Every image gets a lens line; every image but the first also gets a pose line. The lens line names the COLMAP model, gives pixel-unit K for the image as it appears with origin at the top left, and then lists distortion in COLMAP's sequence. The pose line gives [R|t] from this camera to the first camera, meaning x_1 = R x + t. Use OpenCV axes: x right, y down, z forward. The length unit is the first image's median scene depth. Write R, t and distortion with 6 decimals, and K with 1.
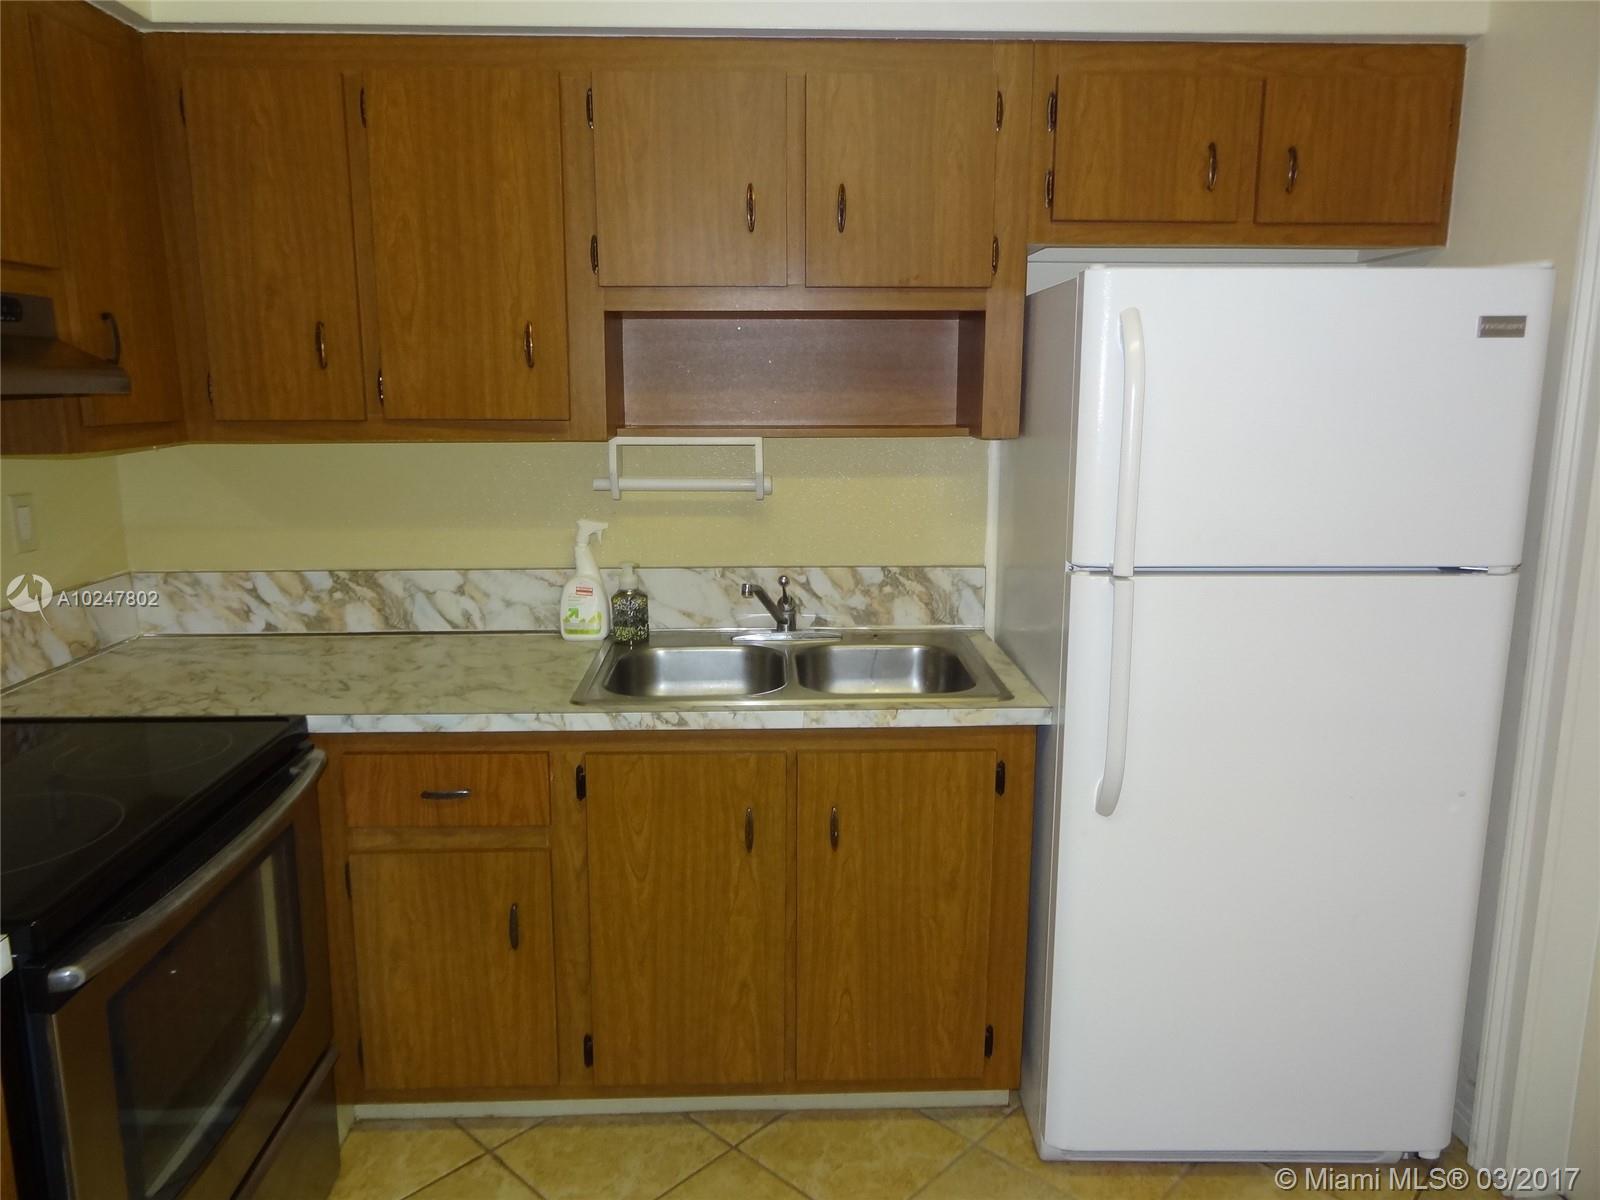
lens RADIAL K [[1121.5, 0, 794.8], [0, 1121.5, 597.3], [0, 0, 1]] dist [-0.004007, 0.009599]
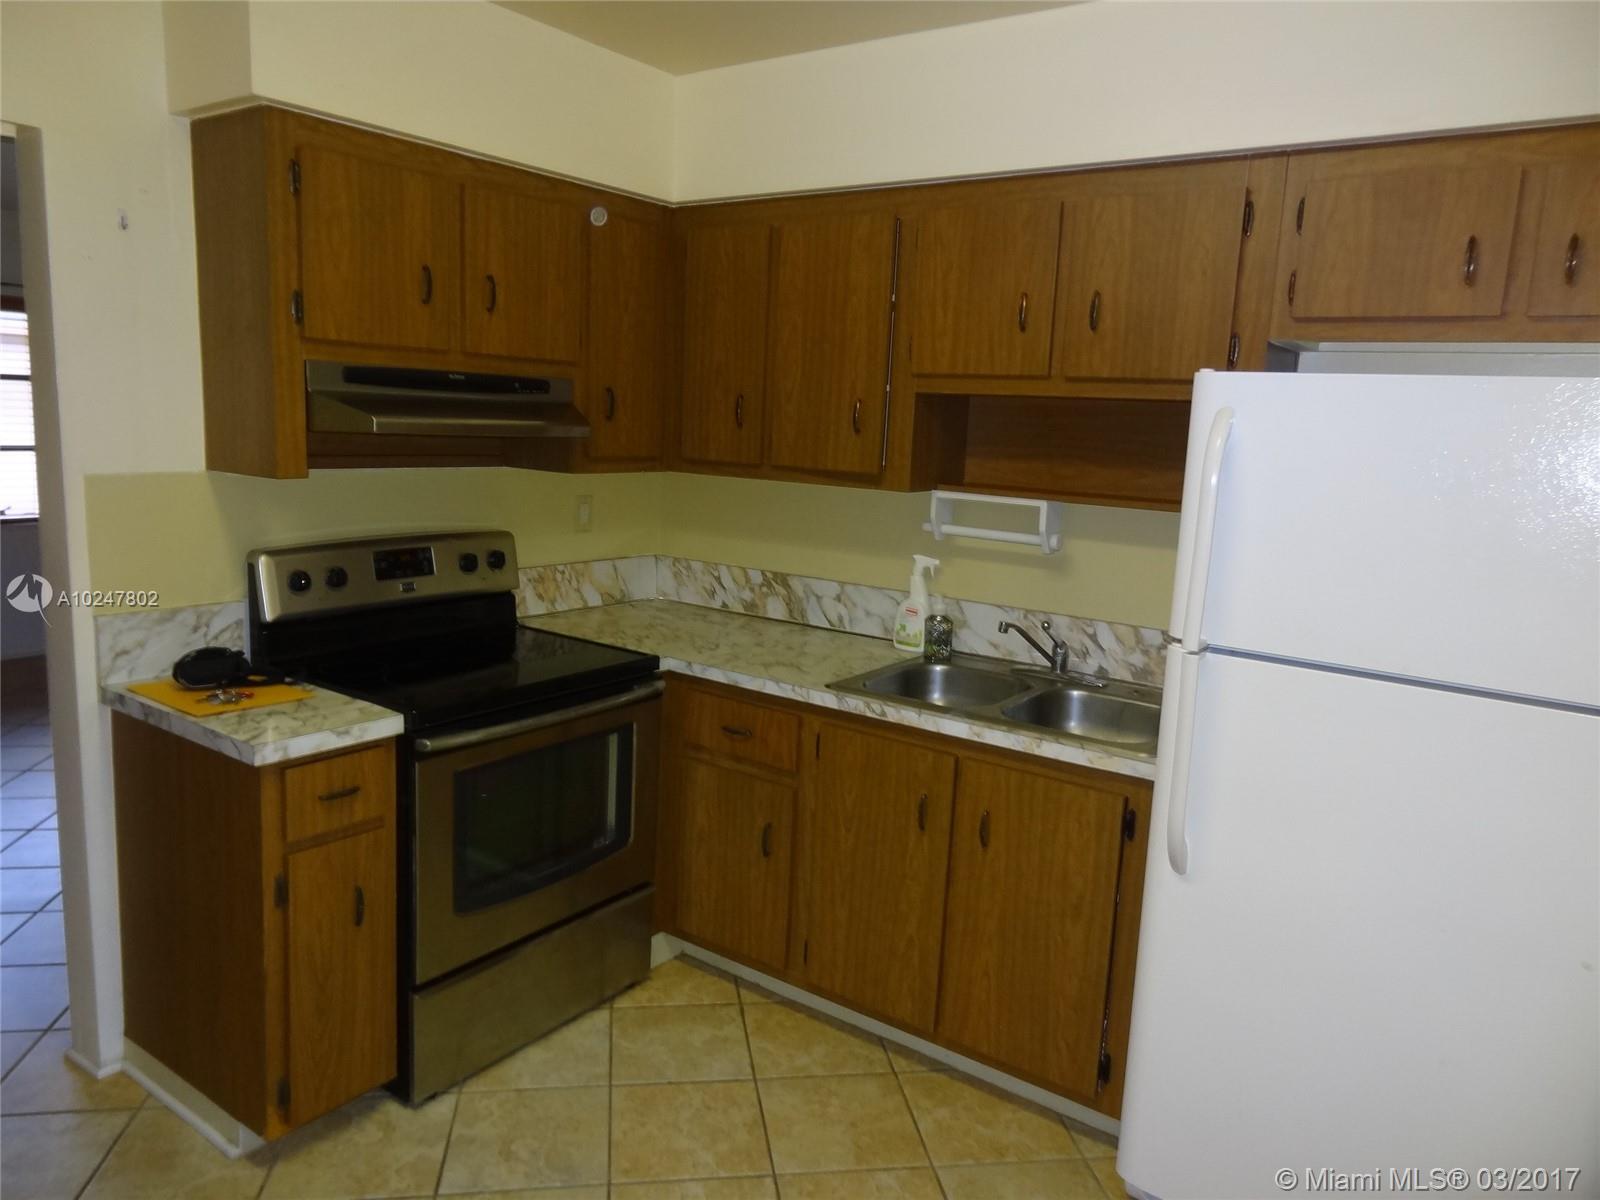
lens RADIAL K [[1121.5, 0, 793.9], [0, 1121.5, 597.2], [0, 0, 1]] dist [-0.004007, 0.009599]
pose [[0.785268, 0.136915, -0.603828, 0.532382], [-0.163093, 0.986543, 0.011595, -0.016678], [0.597290, 0.089375, 0.797030, -0.084934]]
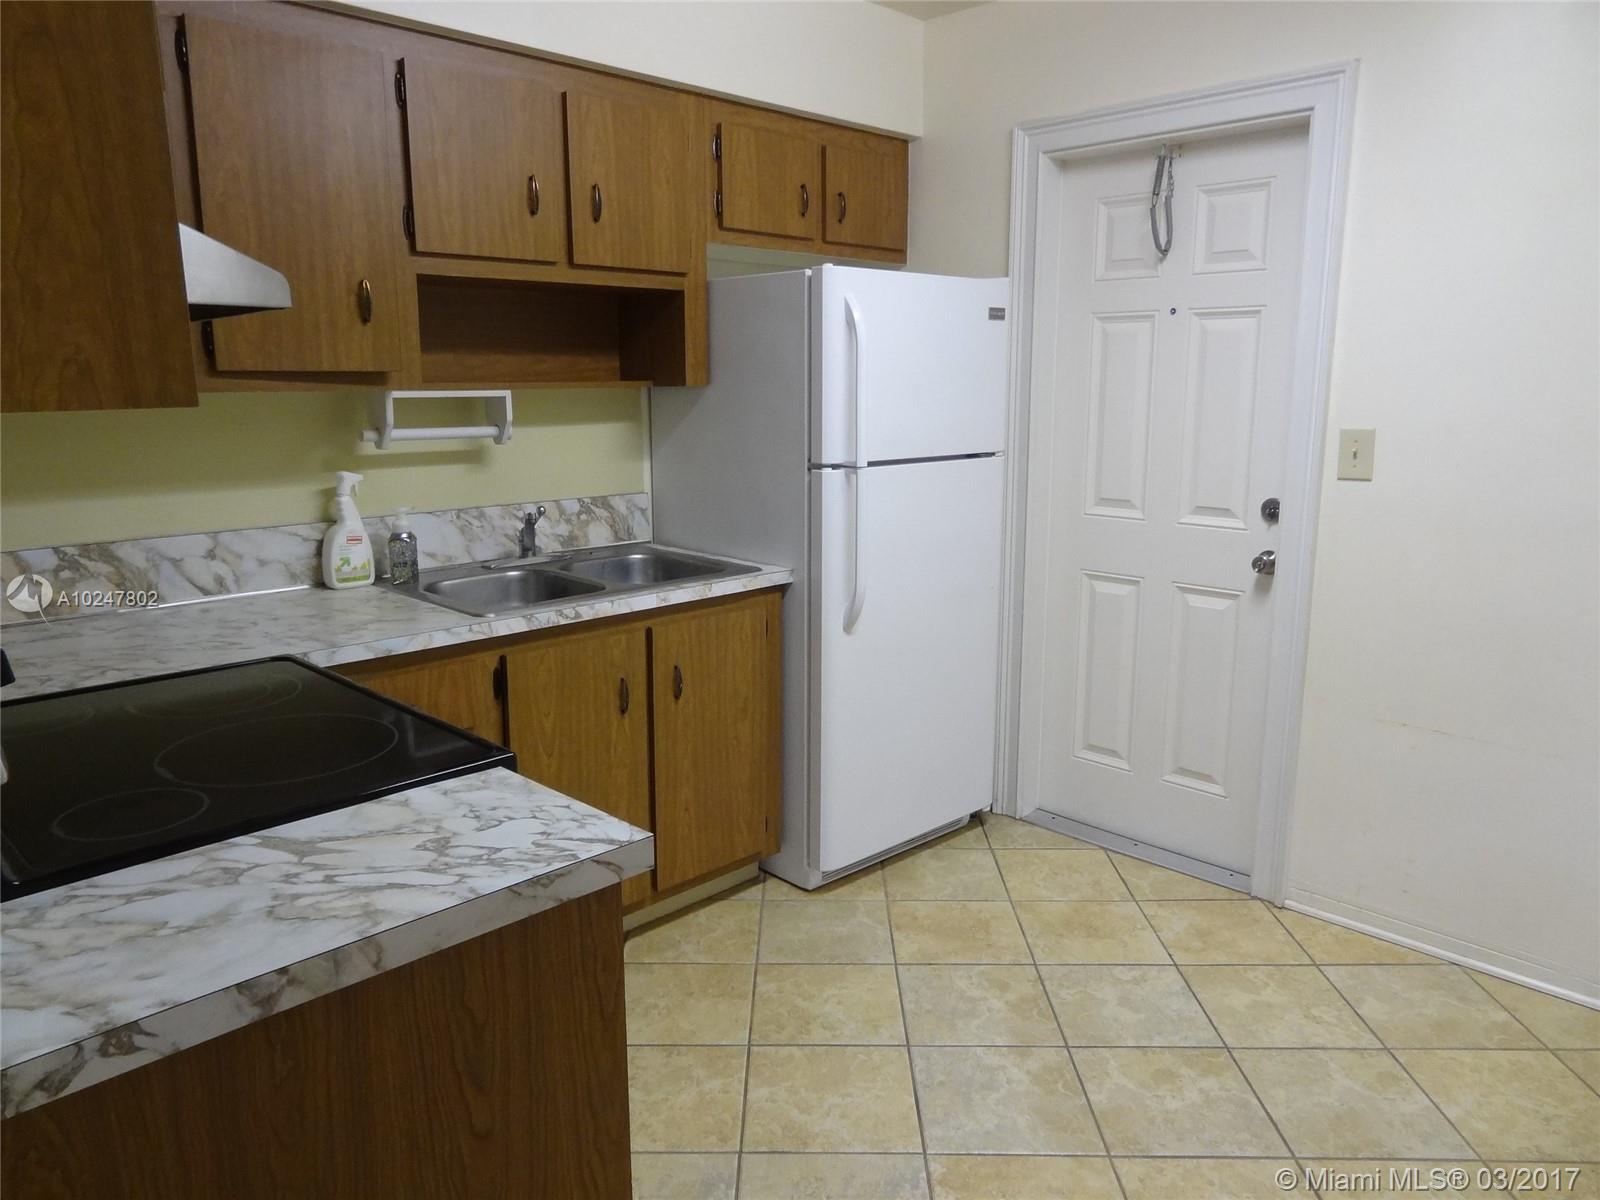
lens RADIAL K [[1121.5, 0, 804.3], [0, 1121.5, 601.0], [0, 0, 1]] dist [-0.004007, 0.009599]
pose [[0.727826, -0.135787, 0.672184, -0.688075], [0.131621, 0.989637, 0.057399, 0.053751], [-0.673012, 0.046697, 0.738156, -0.066389]]
